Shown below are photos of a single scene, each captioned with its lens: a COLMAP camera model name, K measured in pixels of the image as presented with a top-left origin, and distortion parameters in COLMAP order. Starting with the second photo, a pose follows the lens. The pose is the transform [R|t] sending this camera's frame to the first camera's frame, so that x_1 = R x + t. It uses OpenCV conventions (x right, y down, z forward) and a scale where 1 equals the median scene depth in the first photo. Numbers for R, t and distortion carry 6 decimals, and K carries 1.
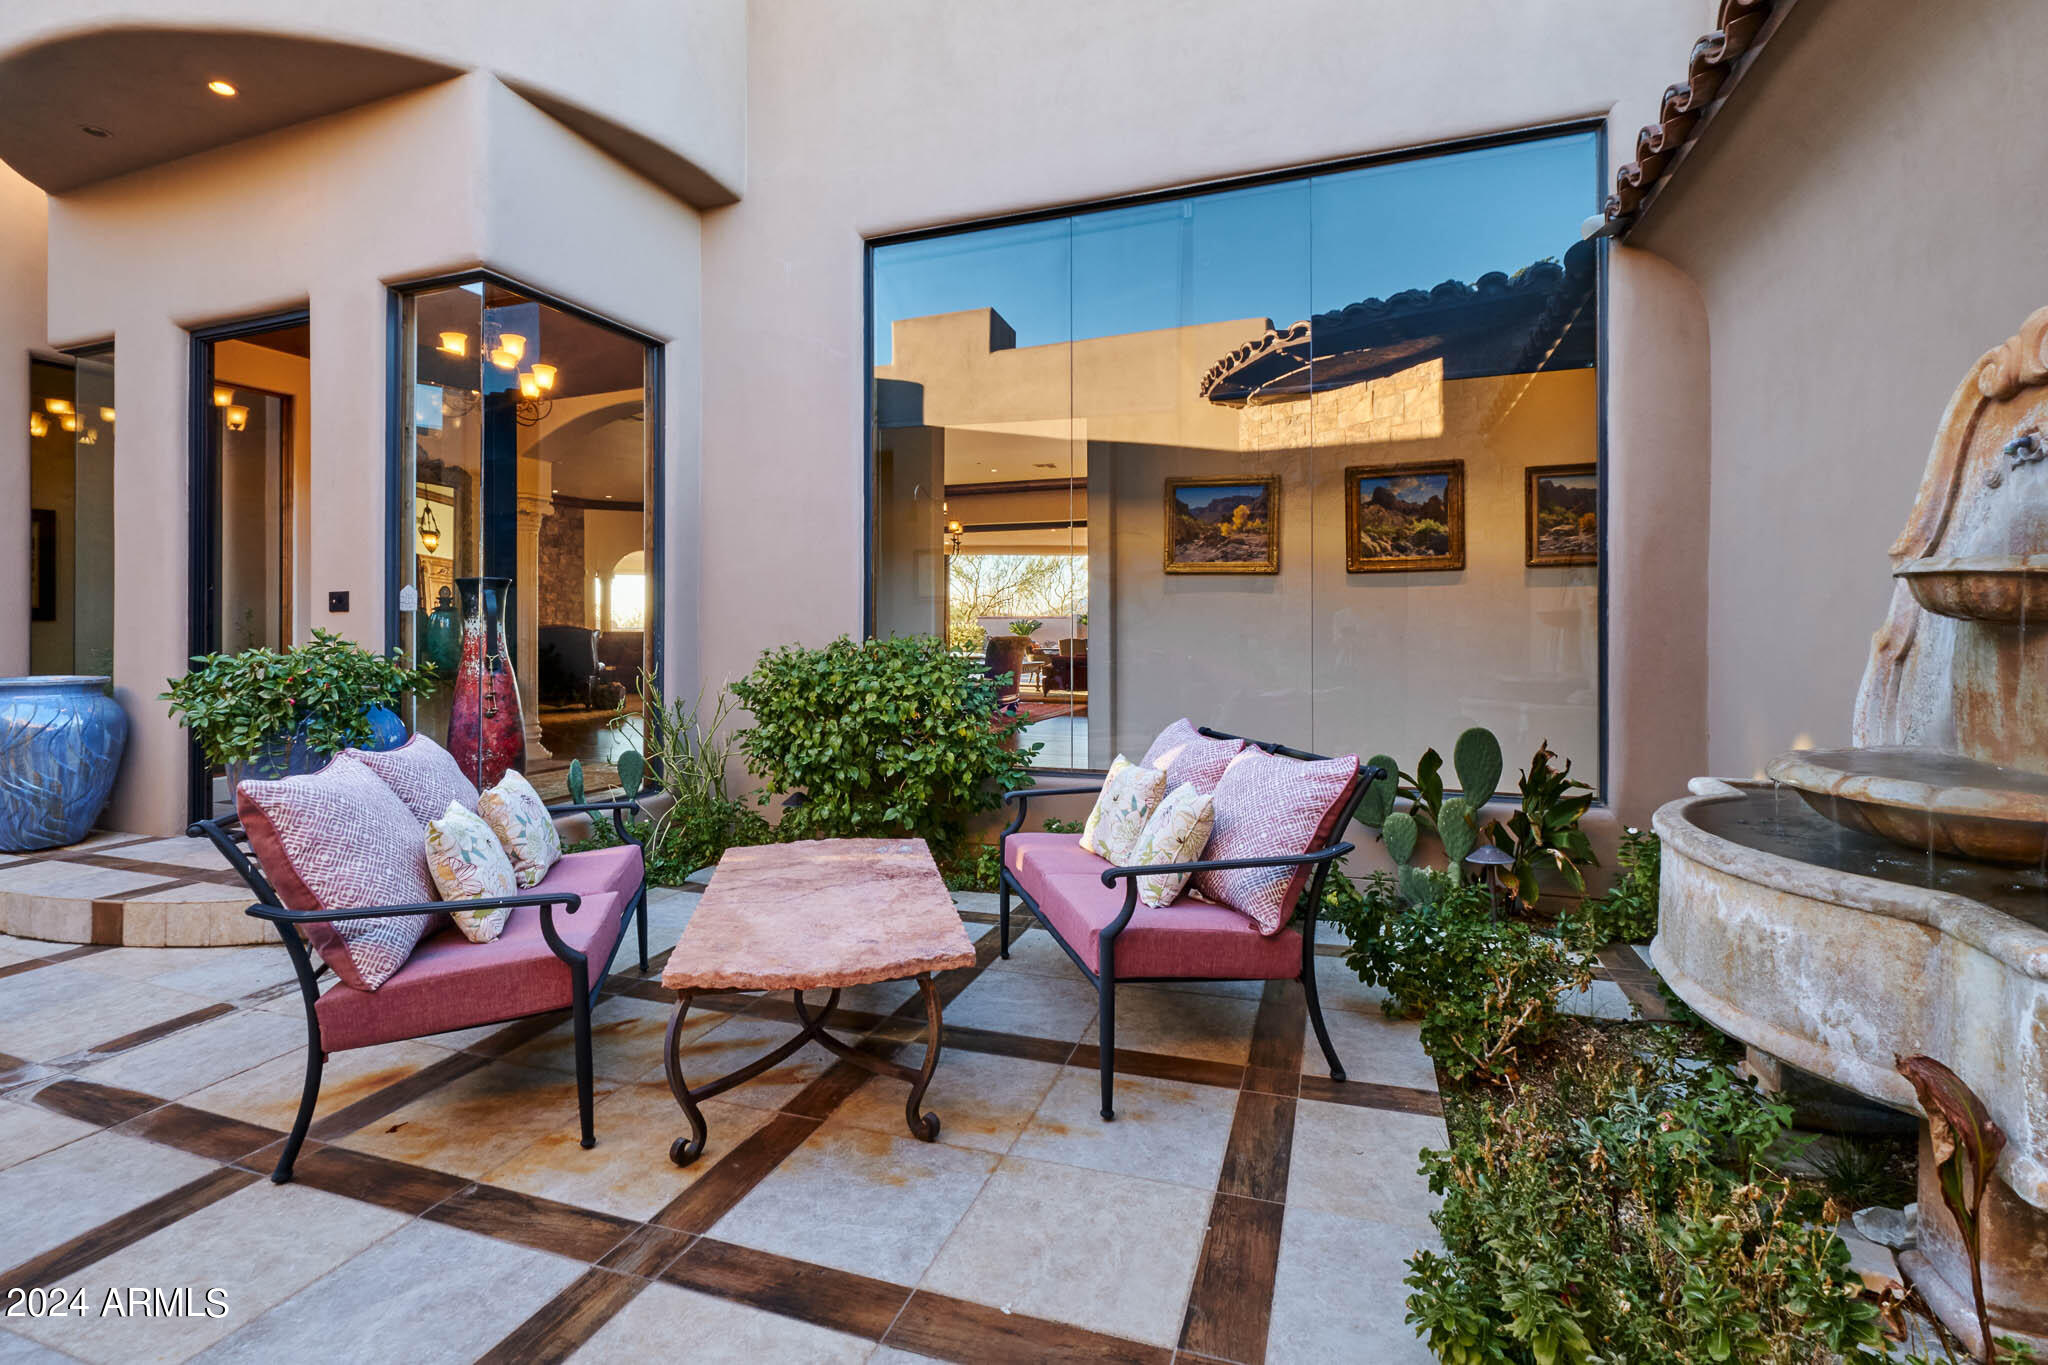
lens RADIAL K [[908.8, 0, 997.2], [0, 908.8, 632.1], [0, 0, 1]] dist [-0.002158, -0.002999]
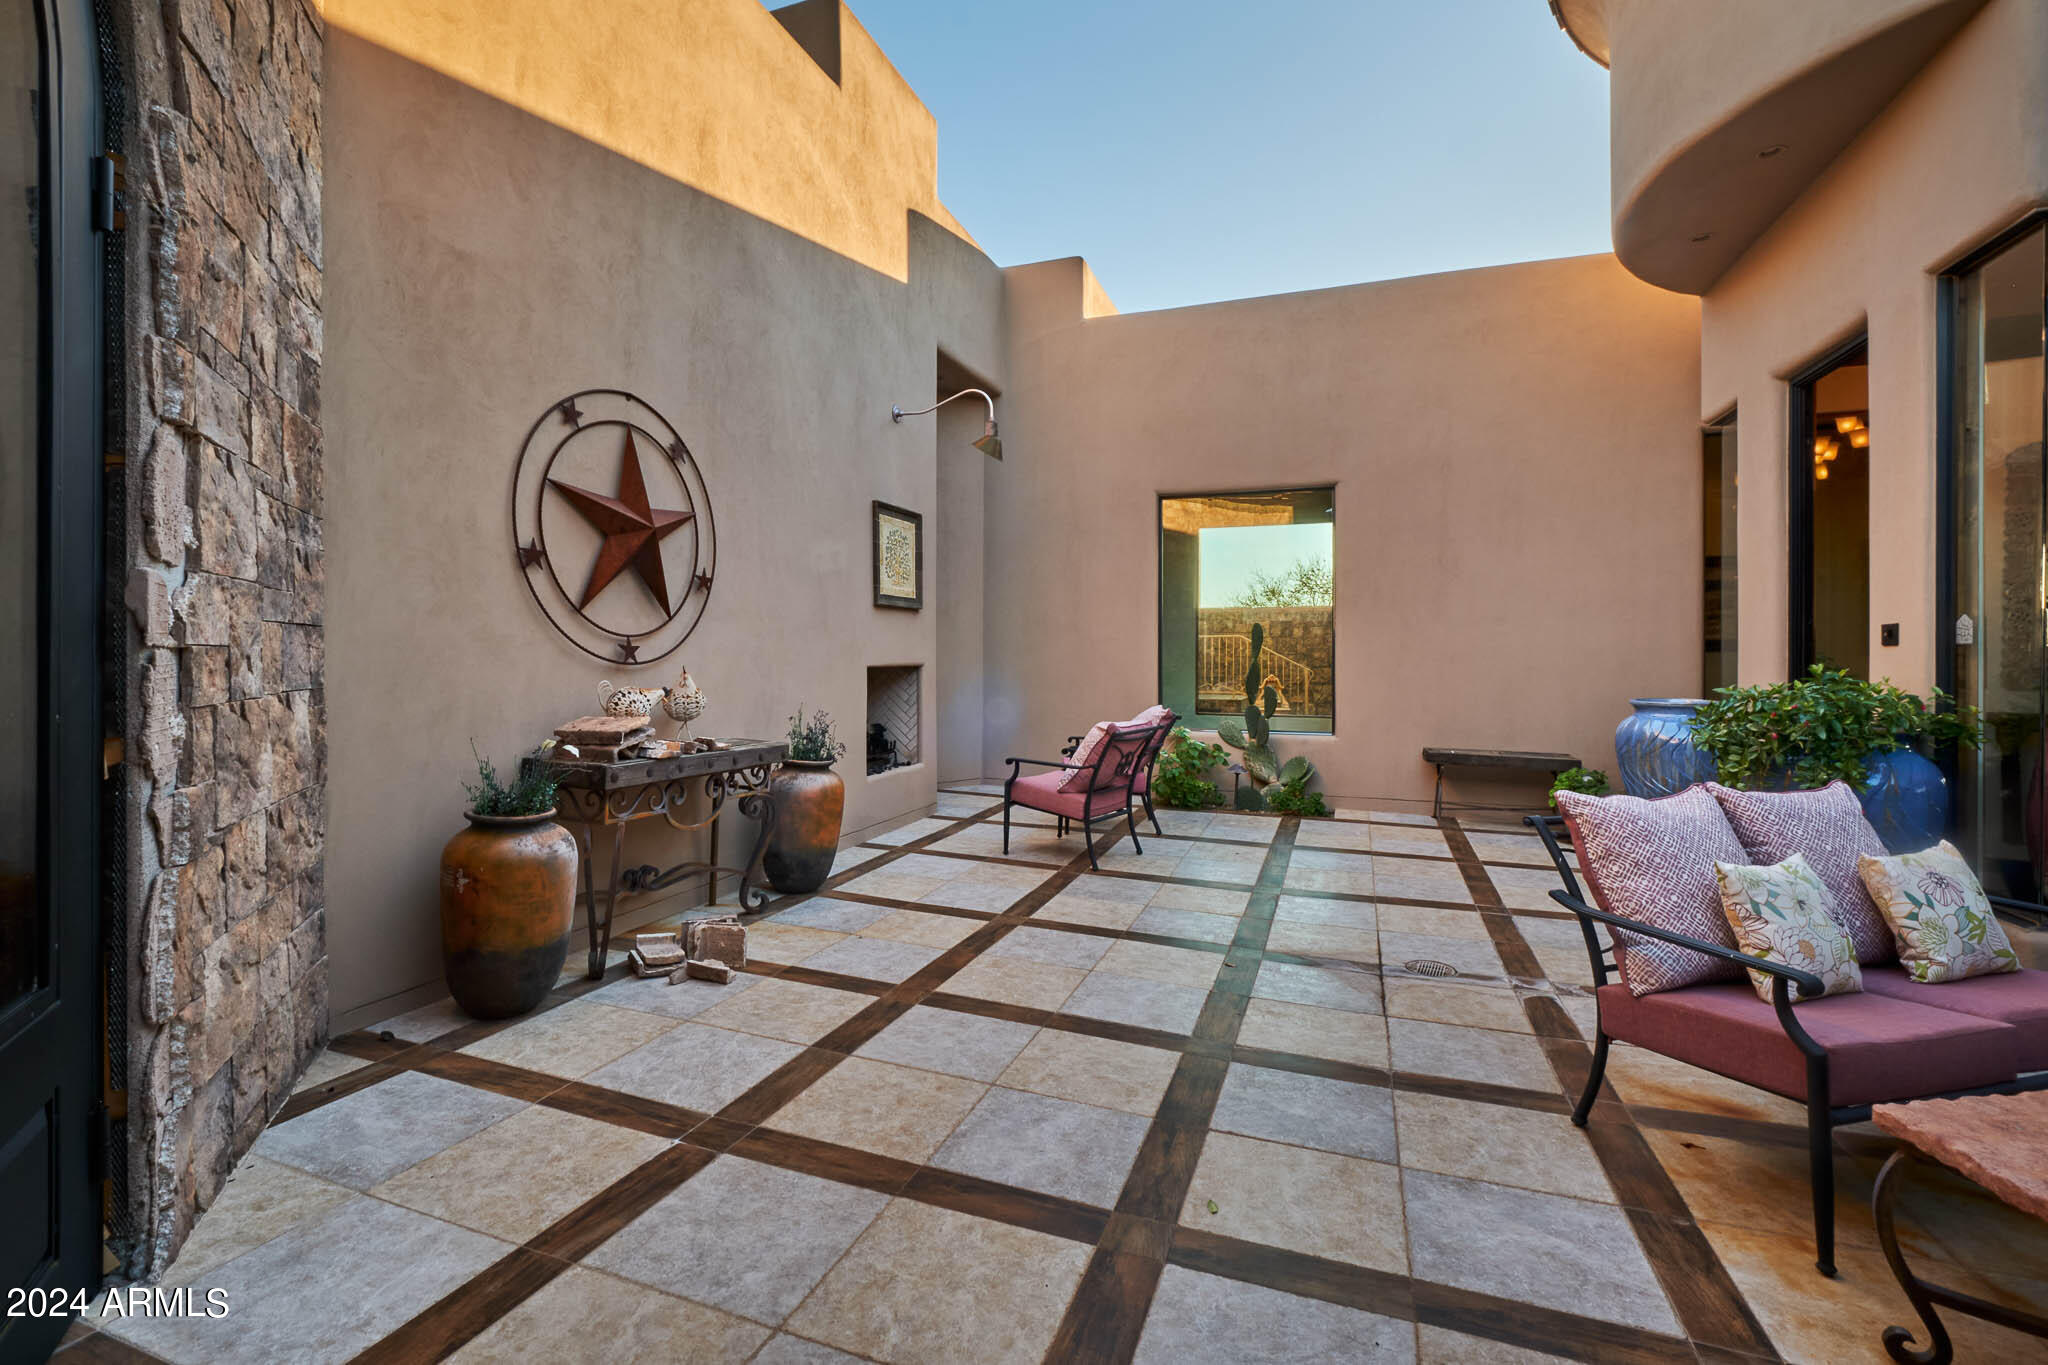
lens RADIAL K [[908.8, 0, 1024.2], [0, 908.8, 662.0], [0, 0, 1]] dist [-0.002158, -0.002999]
pose [[0.030853, 0.010388, -0.999470, 0.359510], [-0.006402, 0.999928, 0.010195, -0.019793], [0.999503, 0.006084, 0.030917, 0.192992]]
